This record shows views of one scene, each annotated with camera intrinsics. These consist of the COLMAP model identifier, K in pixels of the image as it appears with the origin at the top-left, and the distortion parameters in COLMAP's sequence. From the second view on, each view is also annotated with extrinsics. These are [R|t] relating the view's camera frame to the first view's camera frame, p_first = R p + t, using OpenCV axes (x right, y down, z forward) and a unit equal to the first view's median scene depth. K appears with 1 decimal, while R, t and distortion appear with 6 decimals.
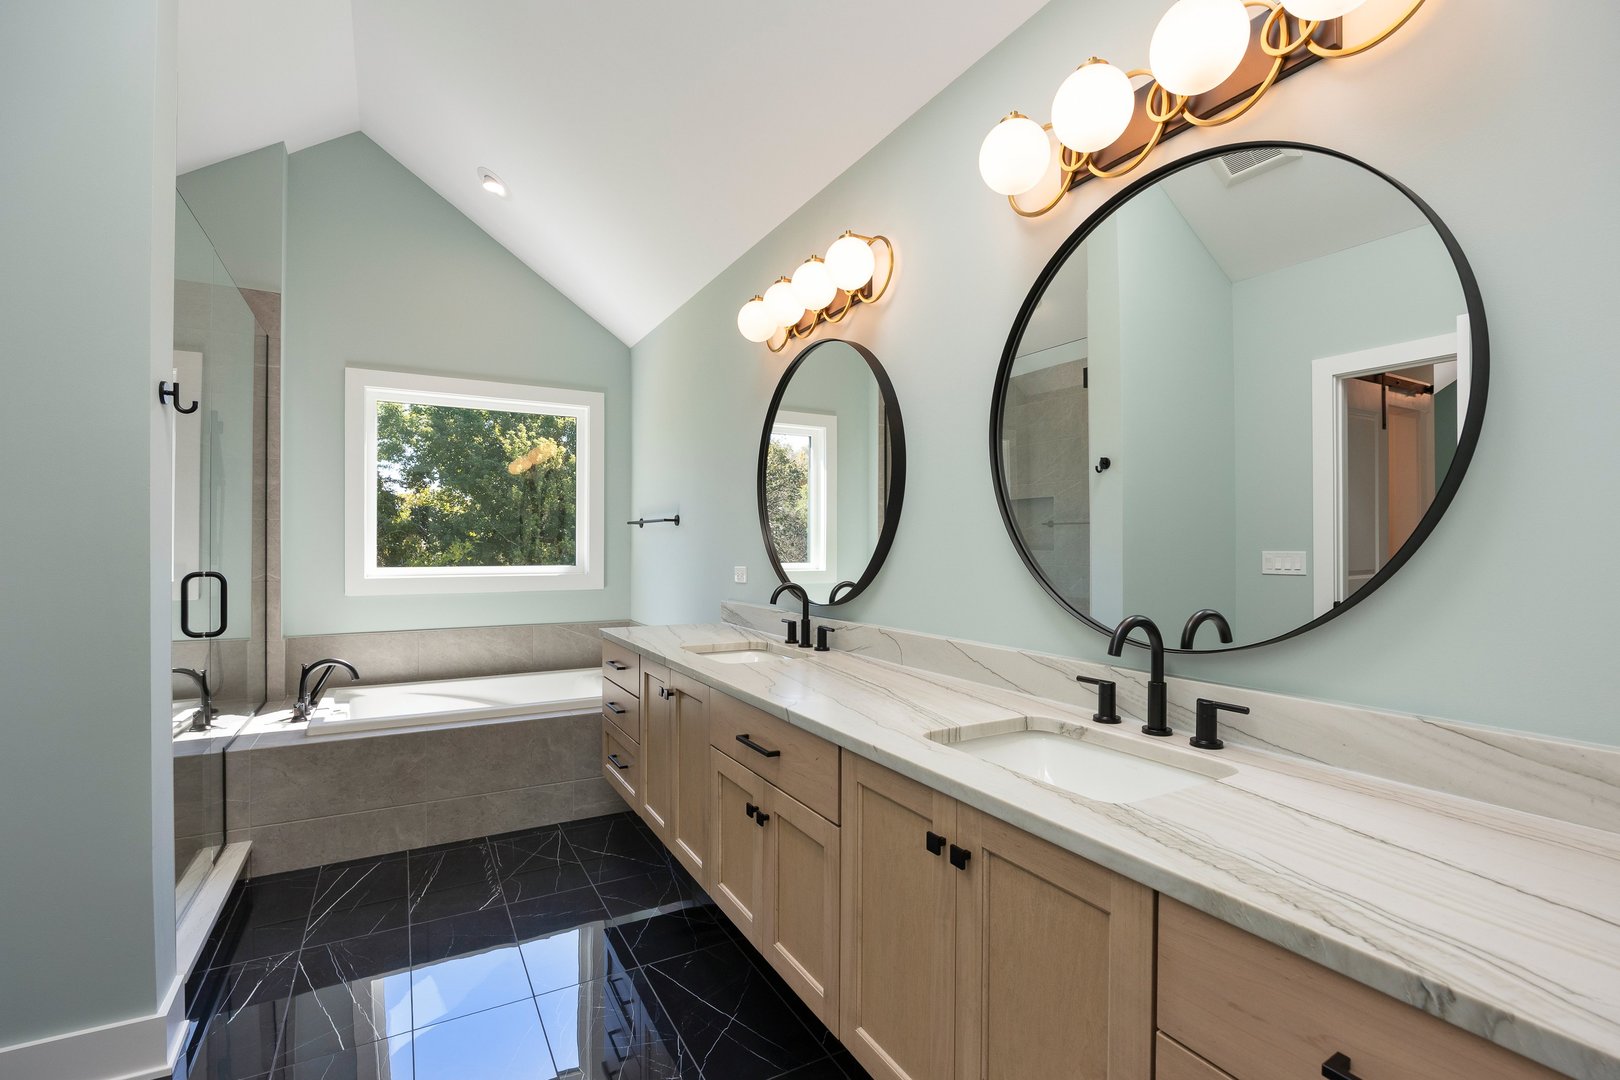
lens RADIAL K [[739.4, 0, 818.0], [0, 739.4, 542.1], [0, 0, 1]] dist [-0.013189, -0.000058]
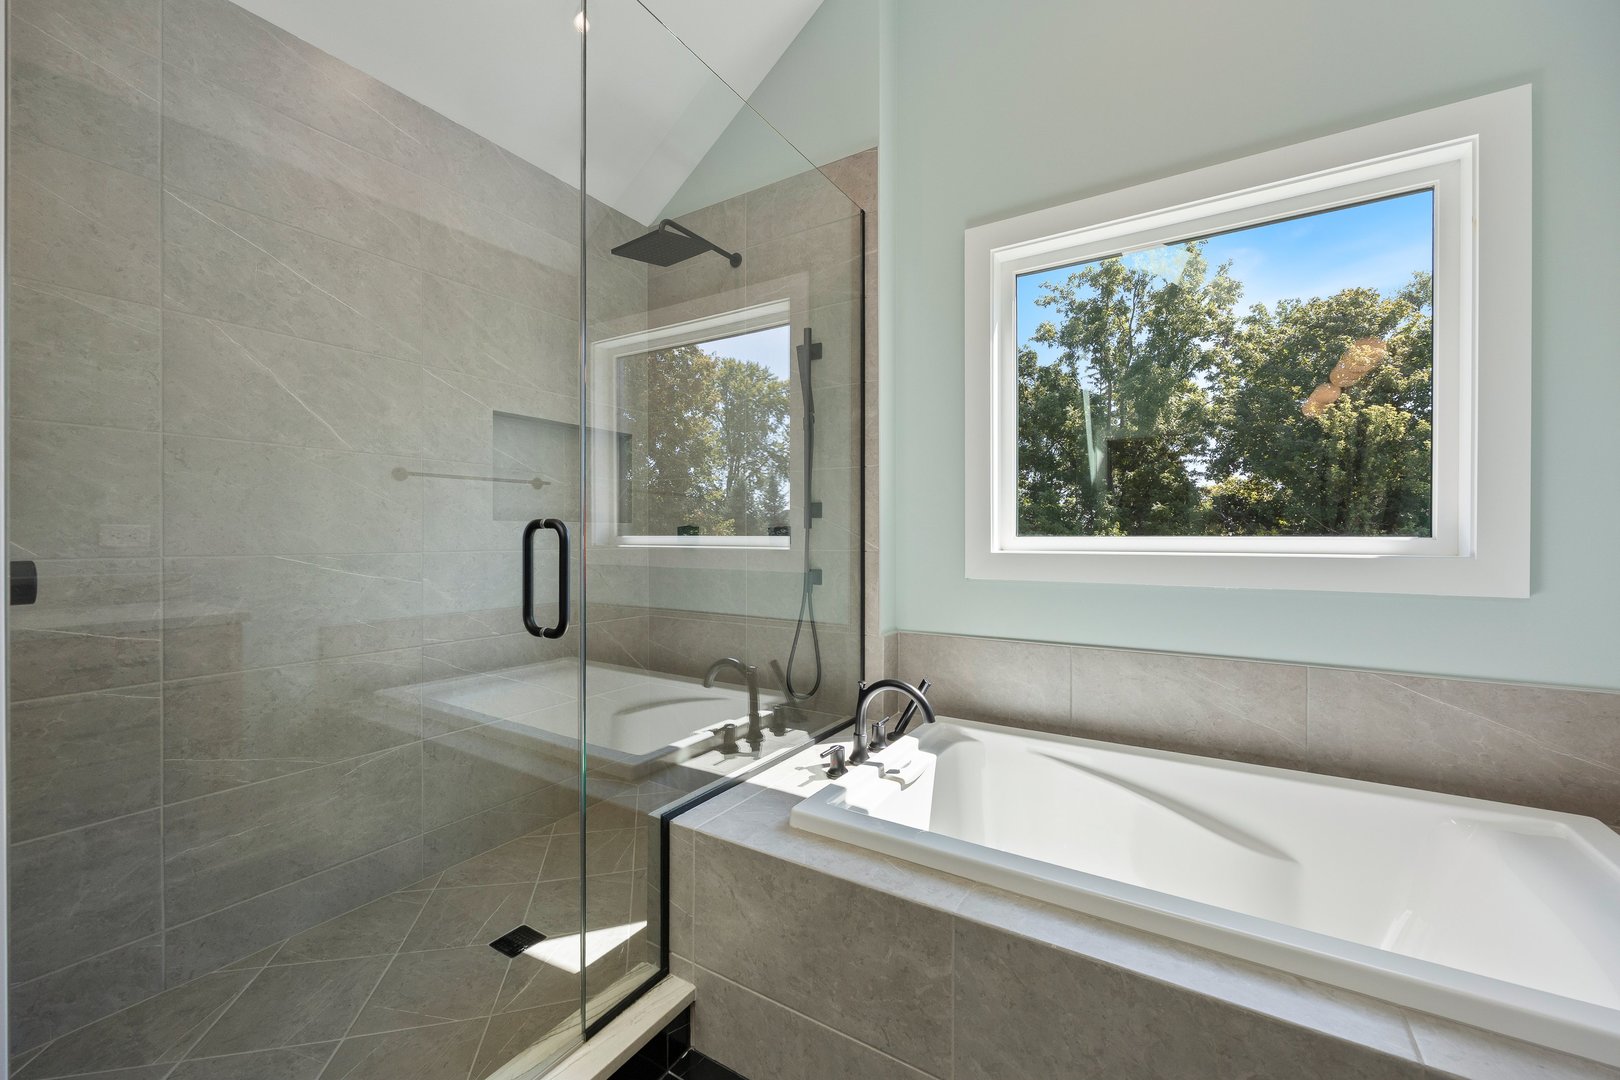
lens RADIAL K [[621.1, 0, 824.8], [0, 621.1, 540.8], [0, 0, 1]] dist [-0.002129, 0.000235]
pose [[0.464555, 0.002852, -0.885540, -0.200946], [0.004009, 0.999978, 0.005323, 0.034618], [0.885535, -0.006023, 0.464534, 0.604726]]
